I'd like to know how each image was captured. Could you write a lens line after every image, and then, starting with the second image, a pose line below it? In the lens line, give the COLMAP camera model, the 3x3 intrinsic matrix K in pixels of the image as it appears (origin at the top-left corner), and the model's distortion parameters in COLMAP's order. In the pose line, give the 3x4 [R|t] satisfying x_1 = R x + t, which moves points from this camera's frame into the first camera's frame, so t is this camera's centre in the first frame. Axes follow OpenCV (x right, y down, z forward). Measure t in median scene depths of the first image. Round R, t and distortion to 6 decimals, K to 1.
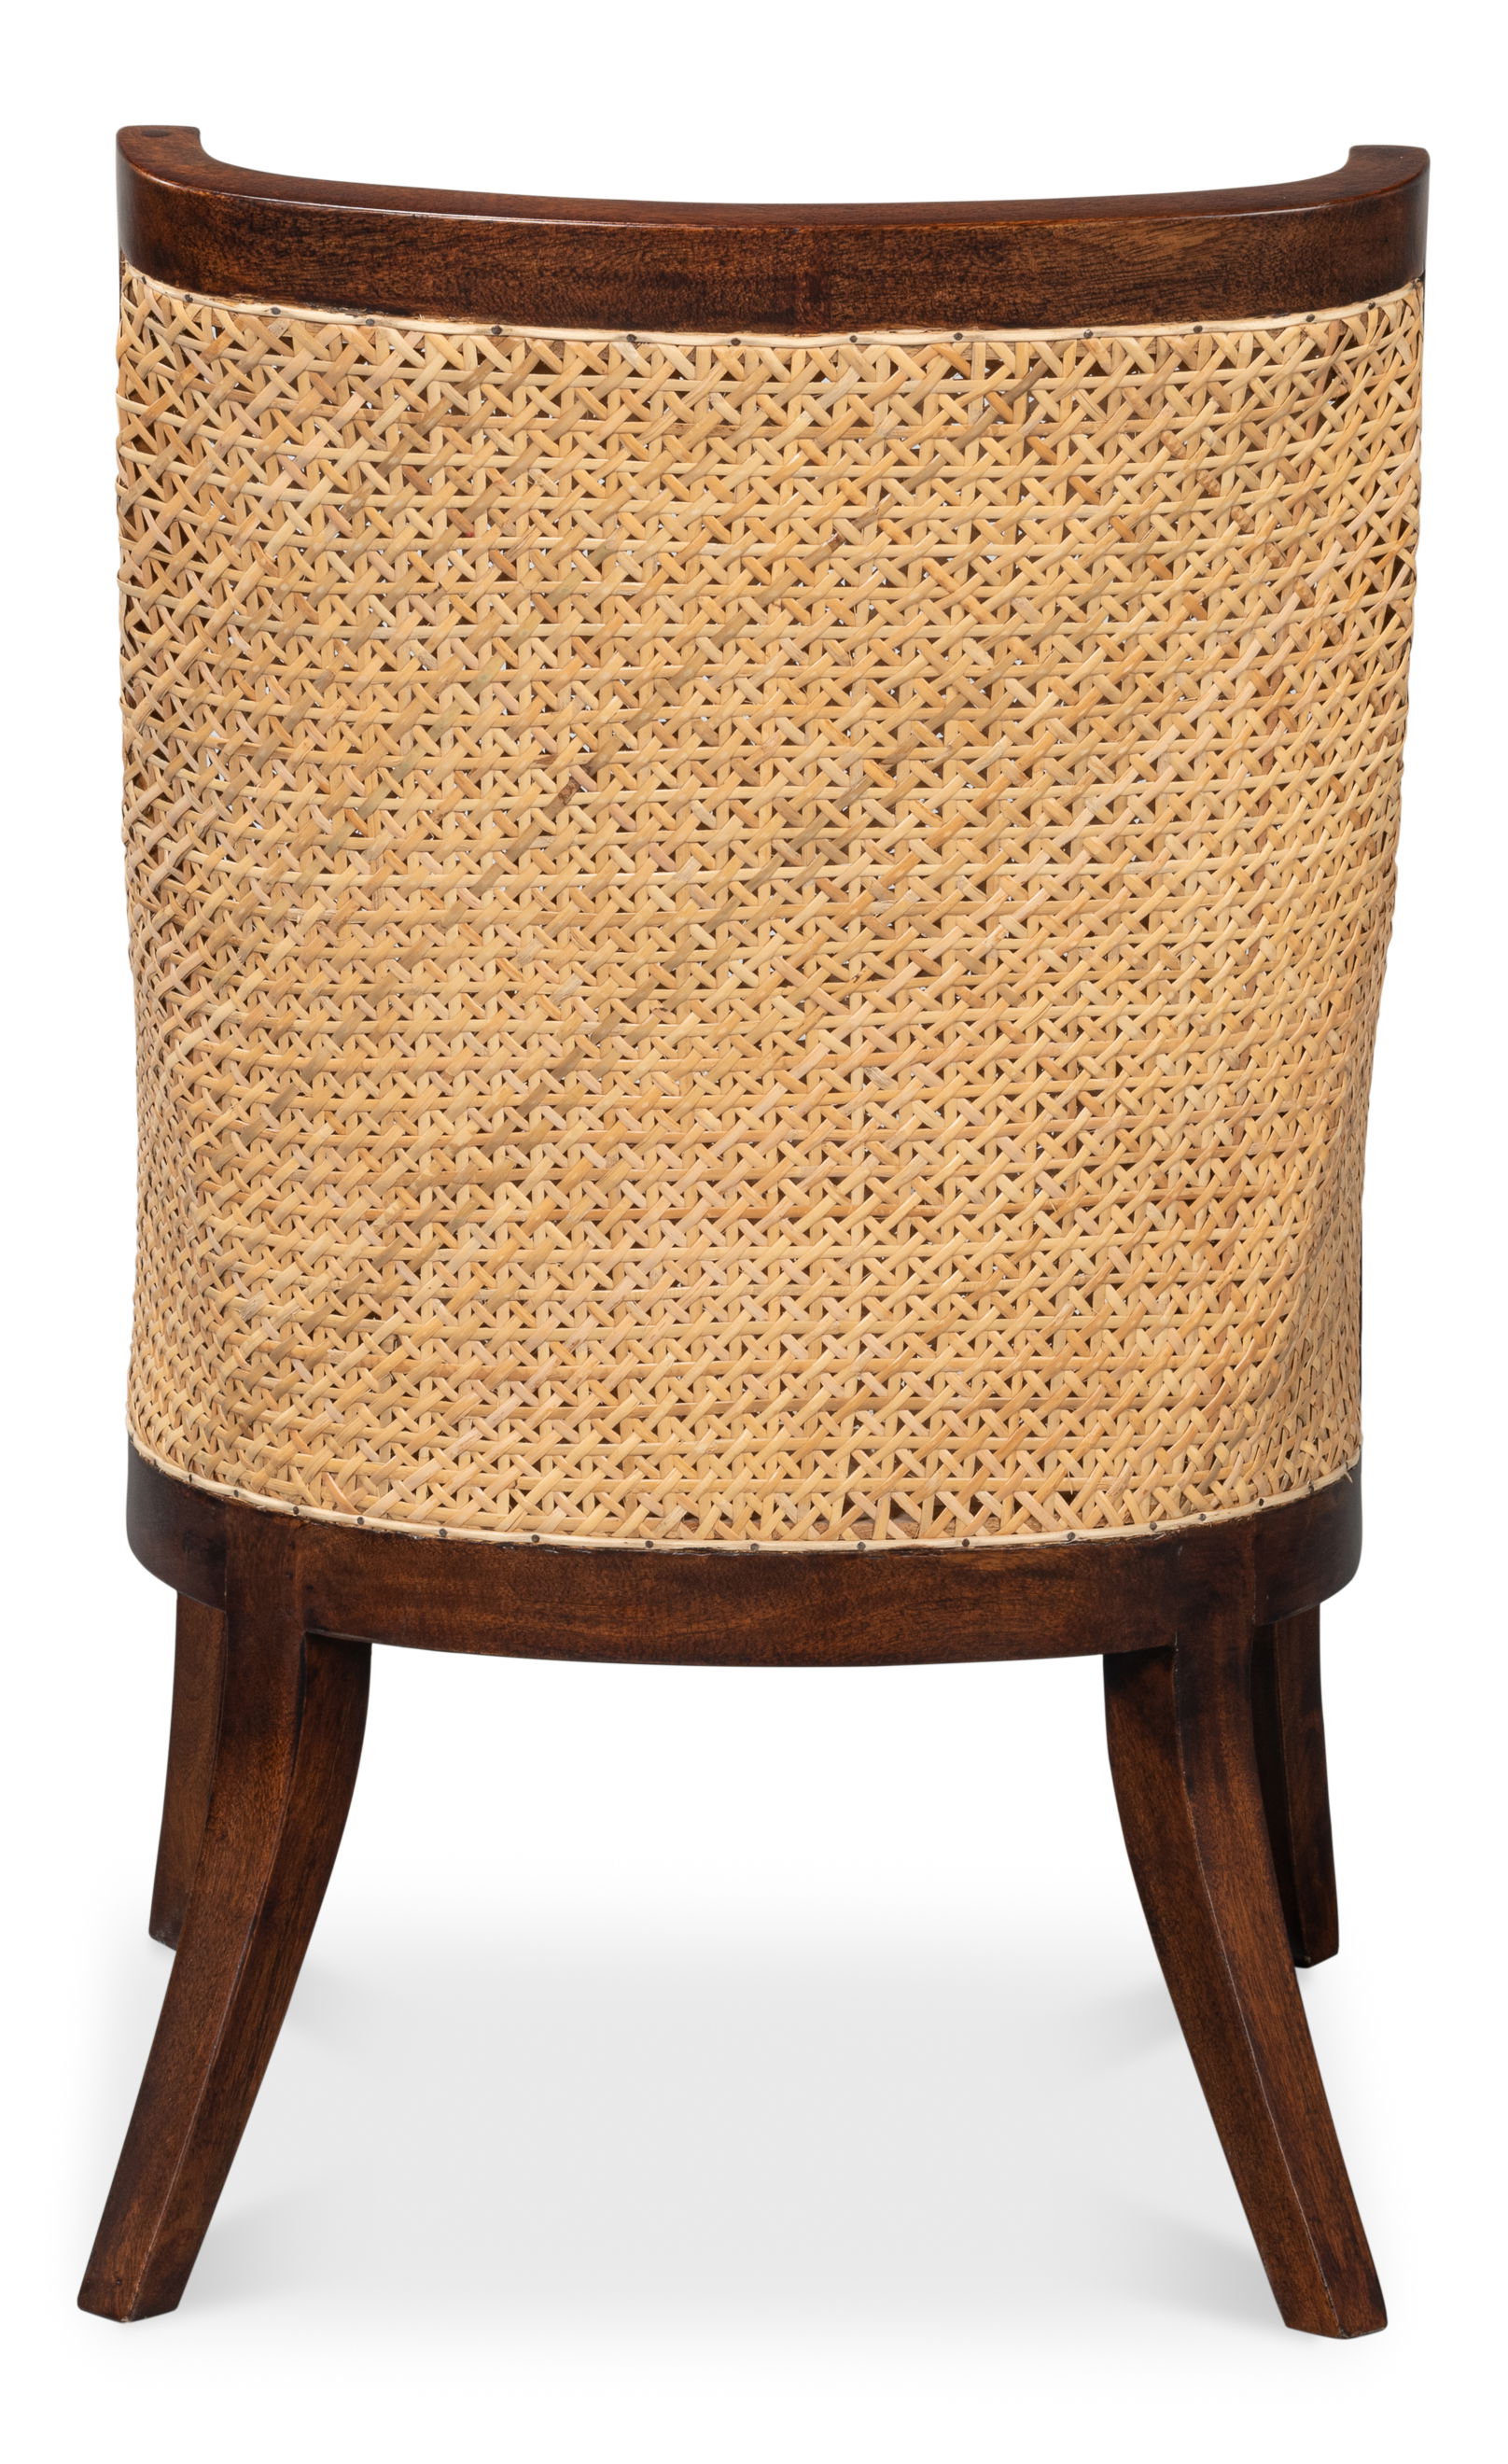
lens RADIAL K [[6492.4, 0, 755.3], [0, 6492.4, 1216.8], [0, 0, 1]] dist [0.047781, 0.000000]
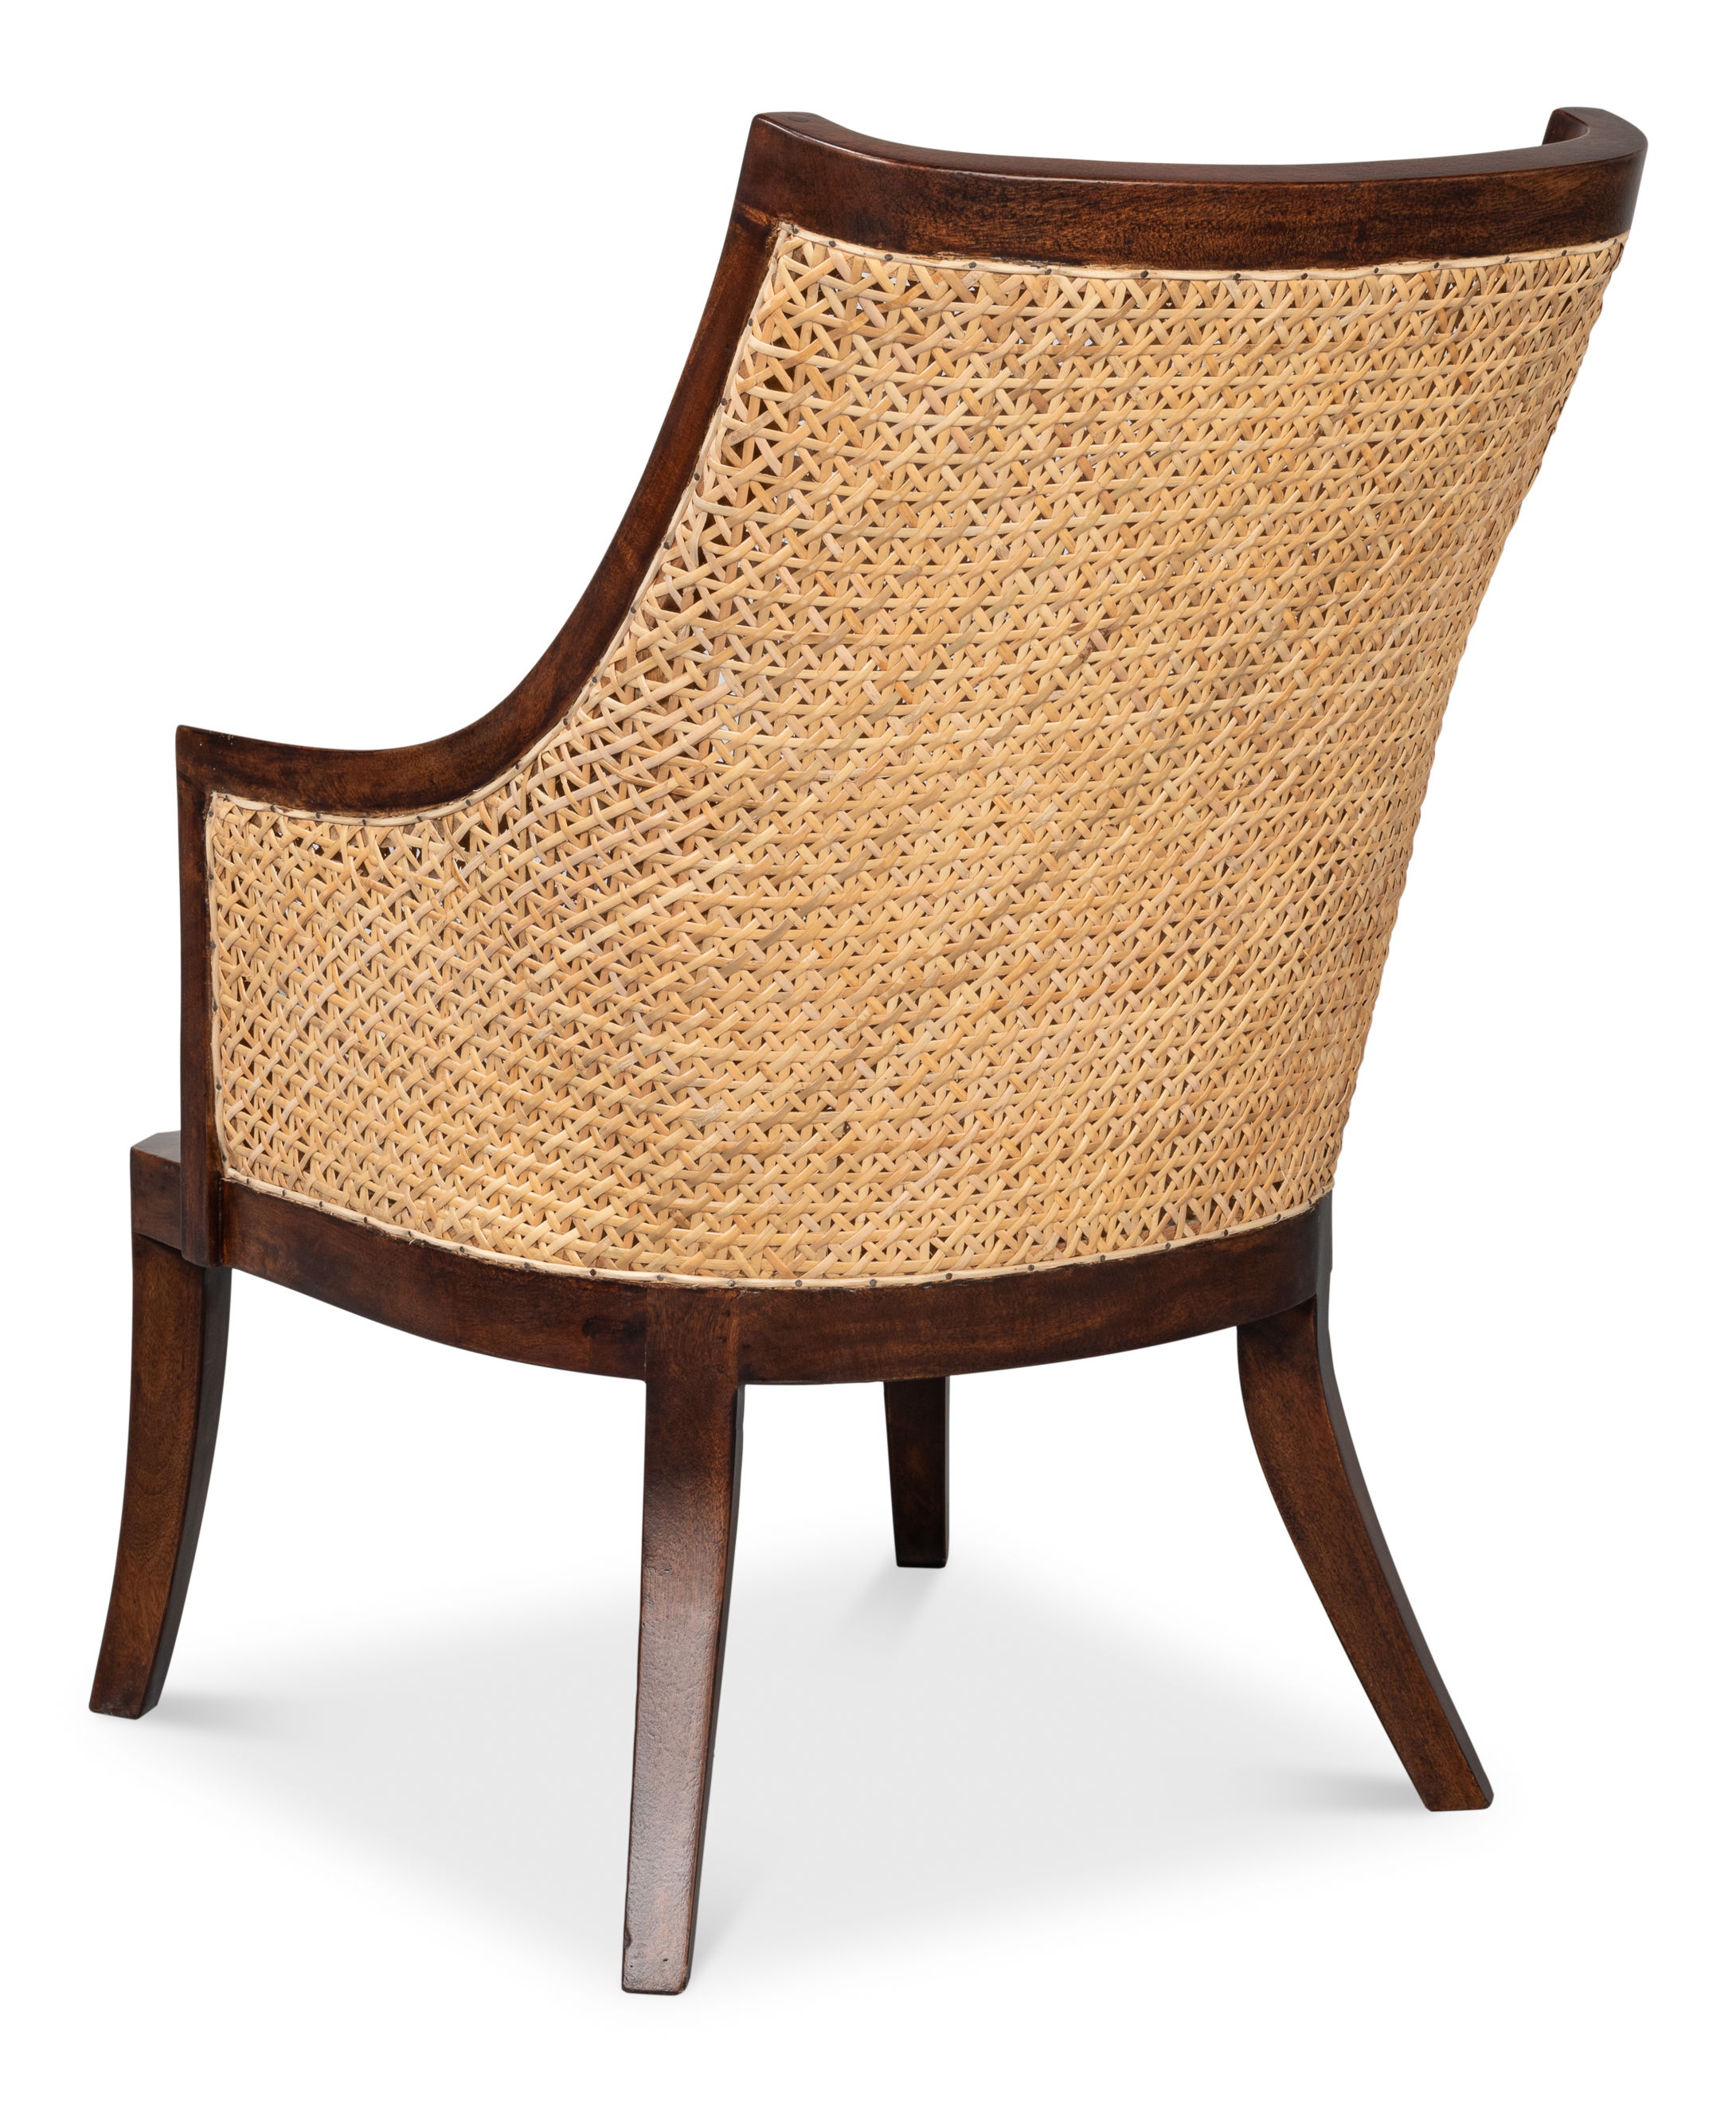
lens RADIAL K [[5201.6, 0, 1039.5], [0, 5201.6, 954.3], [0, 0, 1]] dist [0.030499, 0.000000]
pose [[0.843289, -0.106074, 0.526888, -0.540423], [0.107577, 0.993805, 0.027898, -0.036290], [-0.526584, 0.033155, 0.849477, 0.173443]]
